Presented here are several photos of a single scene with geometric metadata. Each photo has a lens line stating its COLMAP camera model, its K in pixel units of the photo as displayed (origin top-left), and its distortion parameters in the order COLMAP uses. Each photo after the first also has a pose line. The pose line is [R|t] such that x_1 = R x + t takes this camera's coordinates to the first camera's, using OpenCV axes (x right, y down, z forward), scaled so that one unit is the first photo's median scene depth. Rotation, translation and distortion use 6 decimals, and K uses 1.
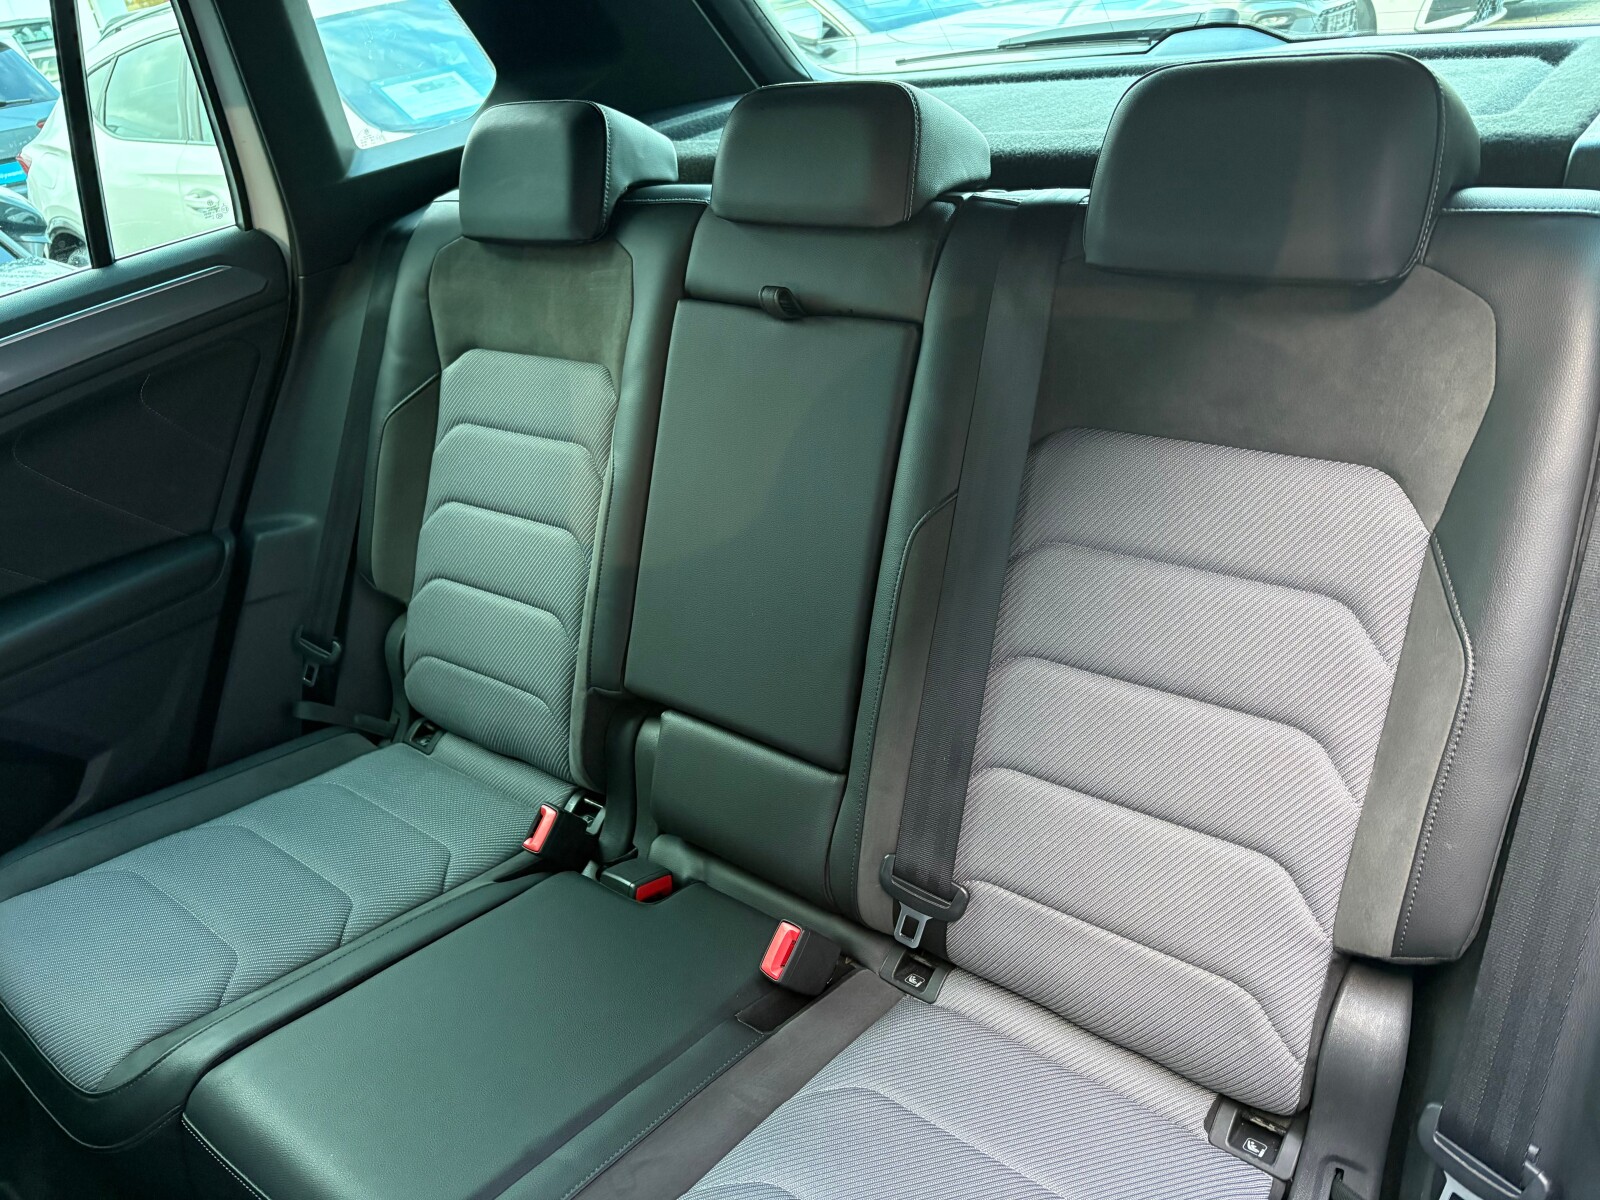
lens RADIAL K [[1215.0, 0, 792.2], [0, 1215.0, 599.8], [0, 0, 1]] dist [0.013517, -0.002697]
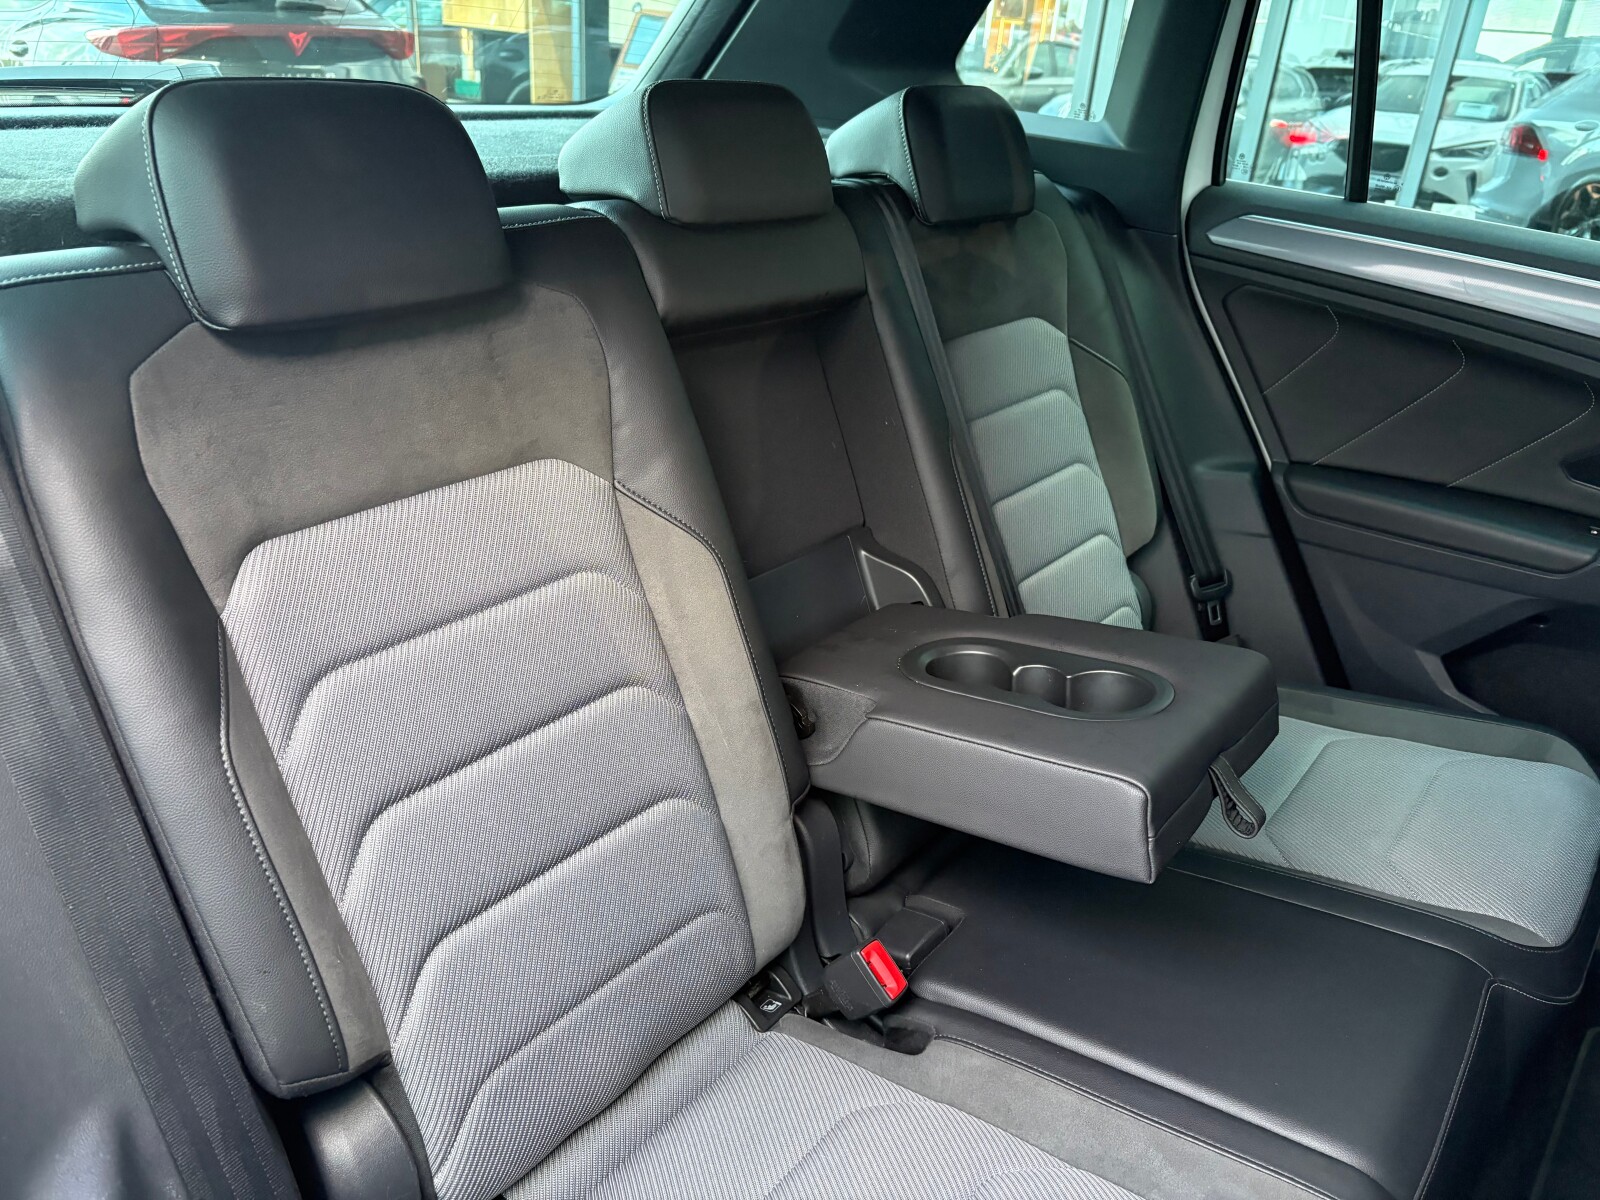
lens RADIAL K [[1215.0, 0, 792.2], [0, 1215.0, 599.8], [0, 0, 1]] dist [0.013517, -0.002697]
pose [[-0.062316, -0.304566, 0.950451, -0.813392], [0.417803, 0.856884, 0.301977, -0.261875], [-0.906398, 0.415919, 0.073851, 0.812299]]
